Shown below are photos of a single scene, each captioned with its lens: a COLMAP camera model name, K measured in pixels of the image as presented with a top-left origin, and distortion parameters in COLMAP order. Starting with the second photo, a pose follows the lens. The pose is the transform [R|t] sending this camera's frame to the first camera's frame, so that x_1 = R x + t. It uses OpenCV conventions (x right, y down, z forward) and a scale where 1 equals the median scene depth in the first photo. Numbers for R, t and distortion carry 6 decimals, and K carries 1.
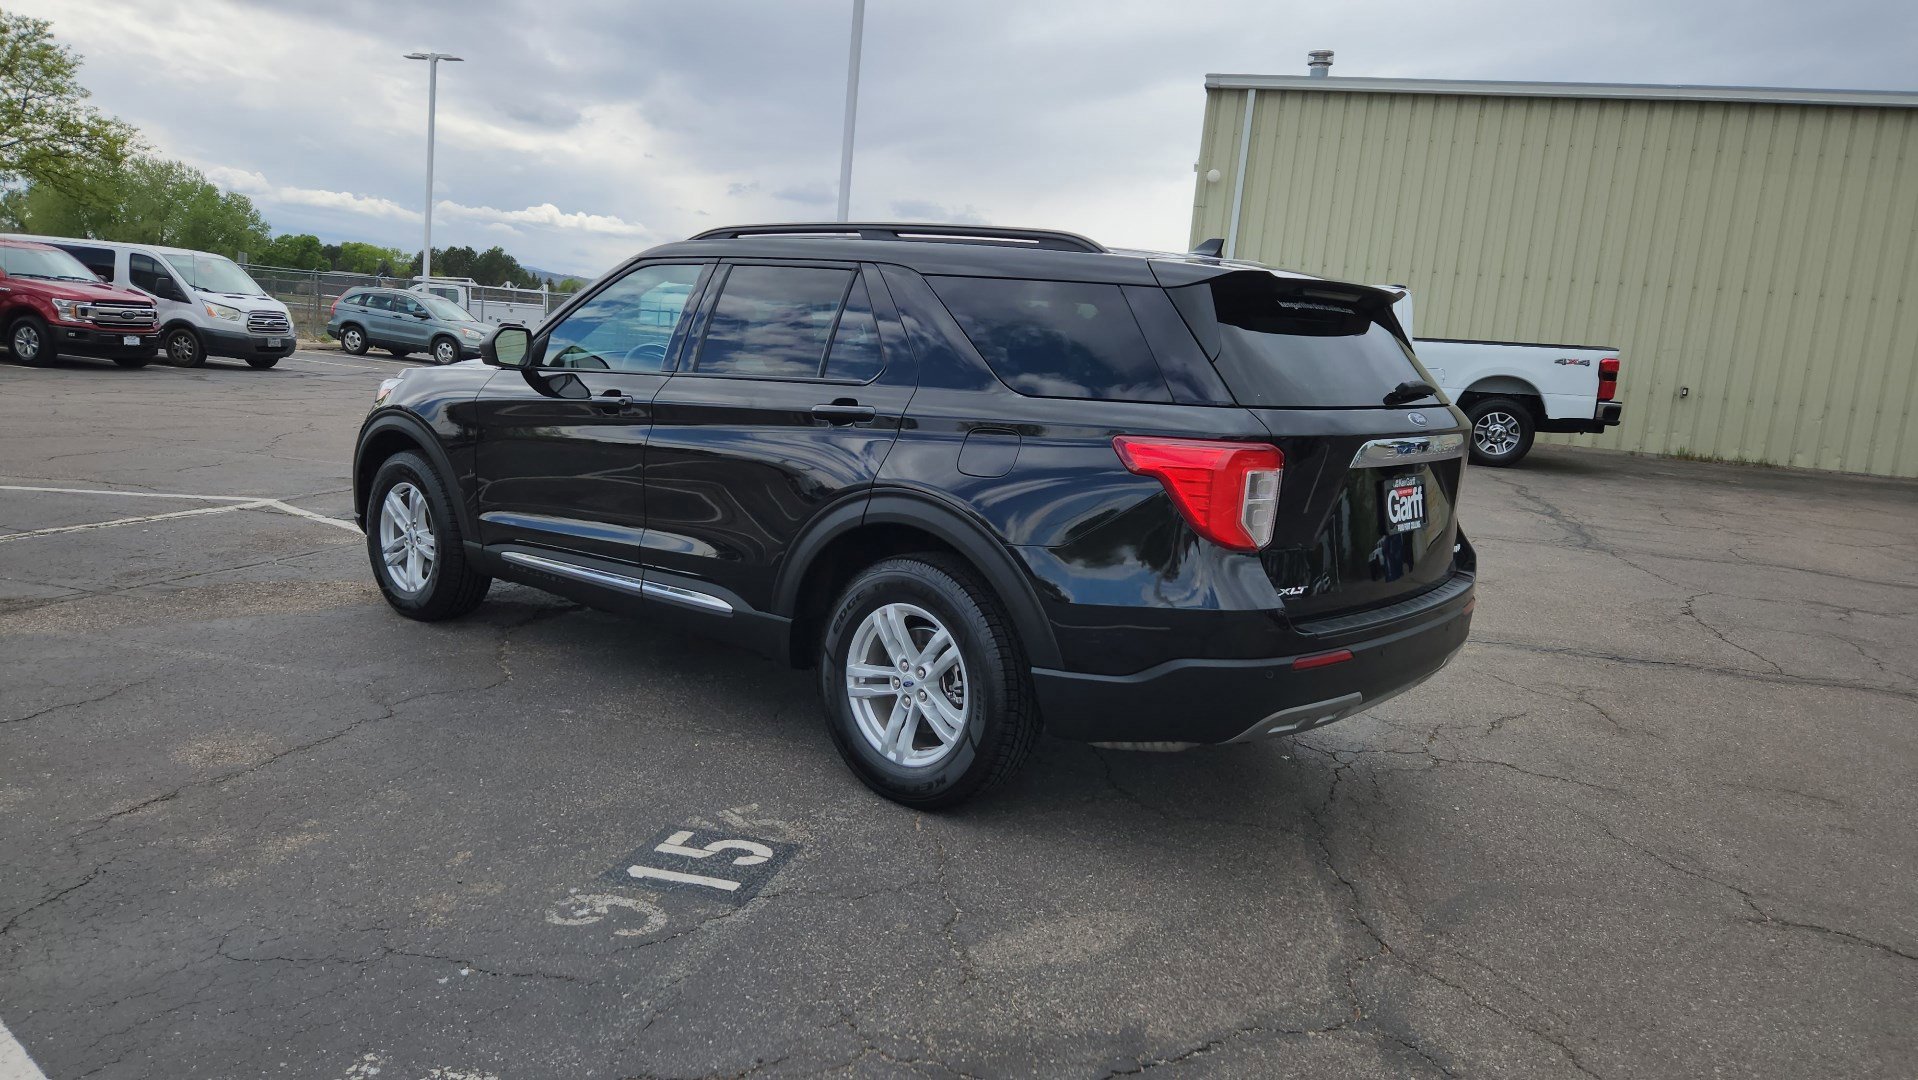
lens RADIAL K [[1278.8, 0, 928.8], [0, 1278.8, 543.1], [0, 0, 1]] dist [0.068378, -0.052883]
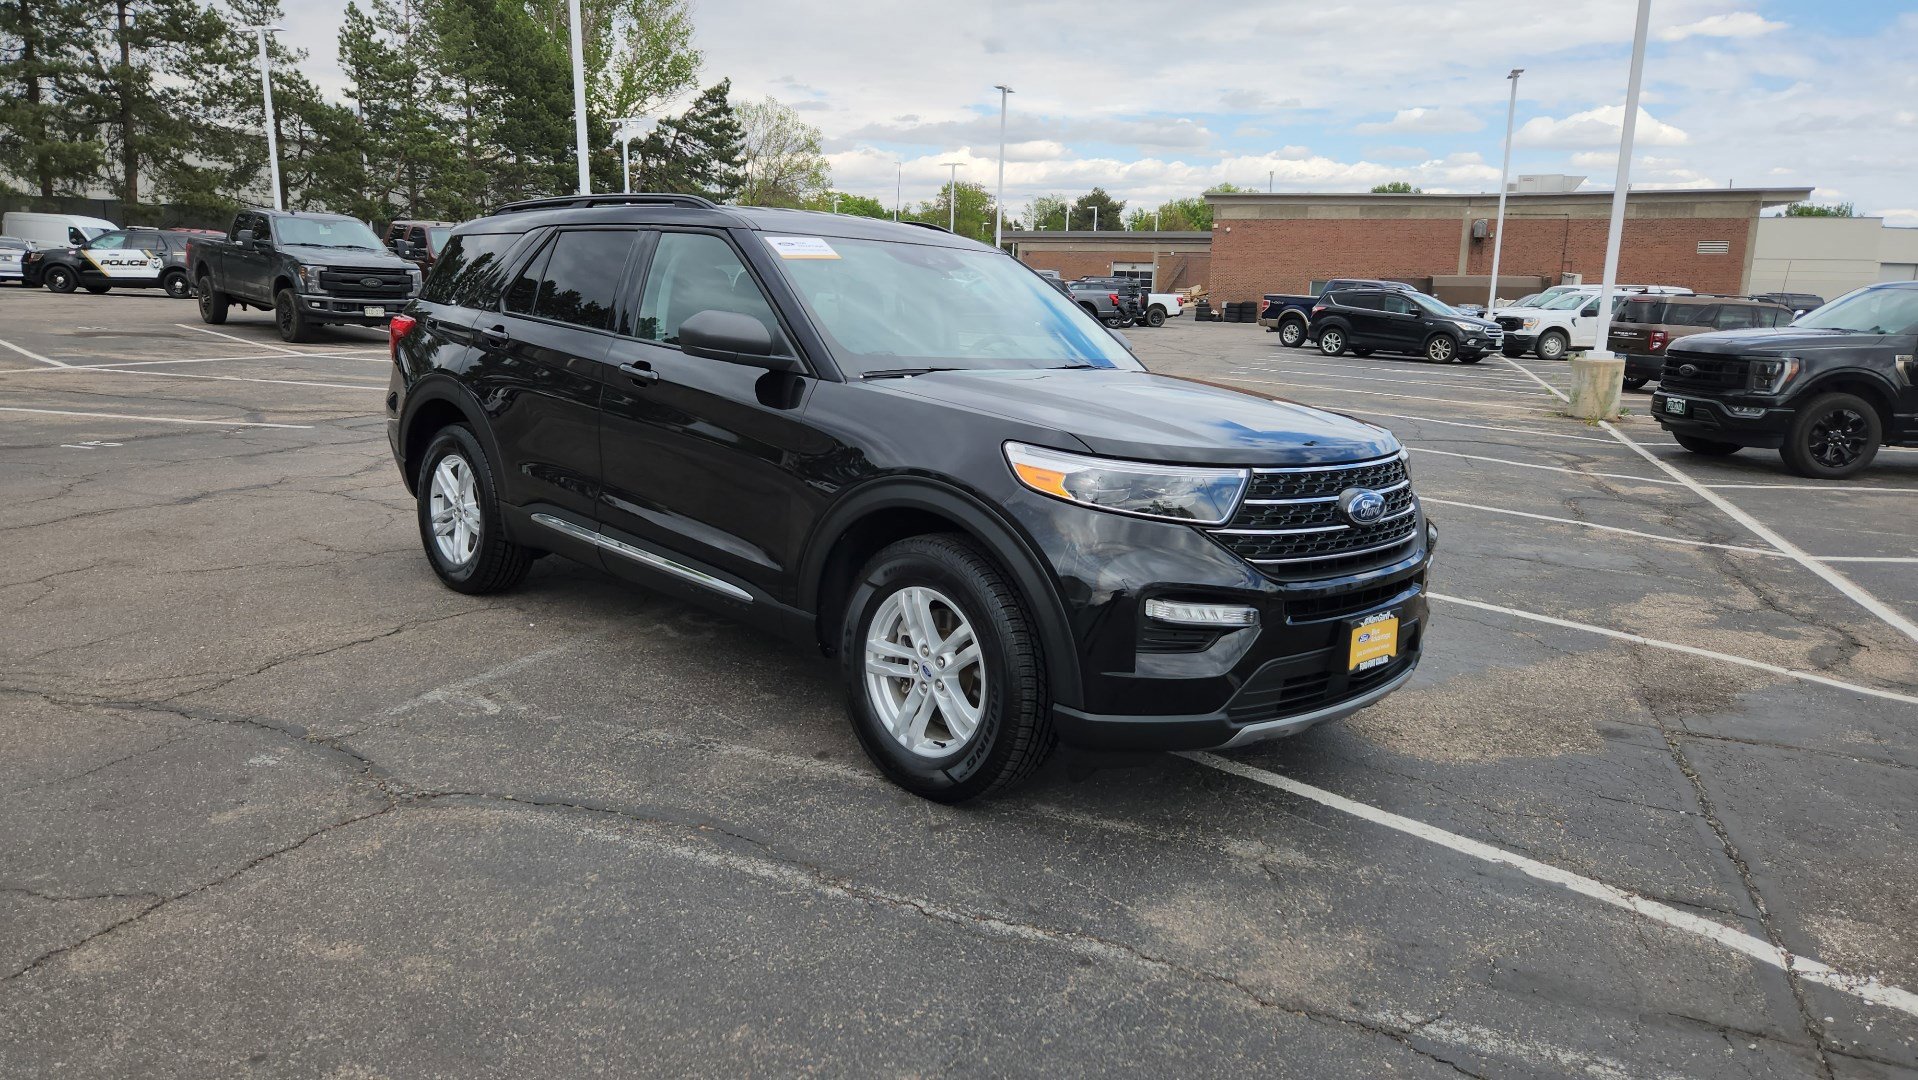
lens RADIAL K [[1295.2, 0, 935.0], [0, 1295.2, 536.8], [0, 0, 1]] dist [0.060948, -0.037986]
pose [[-0.989980, -0.128283, 0.059015, -0.323867], [-0.100312, 0.933053, 0.345470, -0.459646], [-0.099382, 0.336088, -0.936572, 2.625388]]
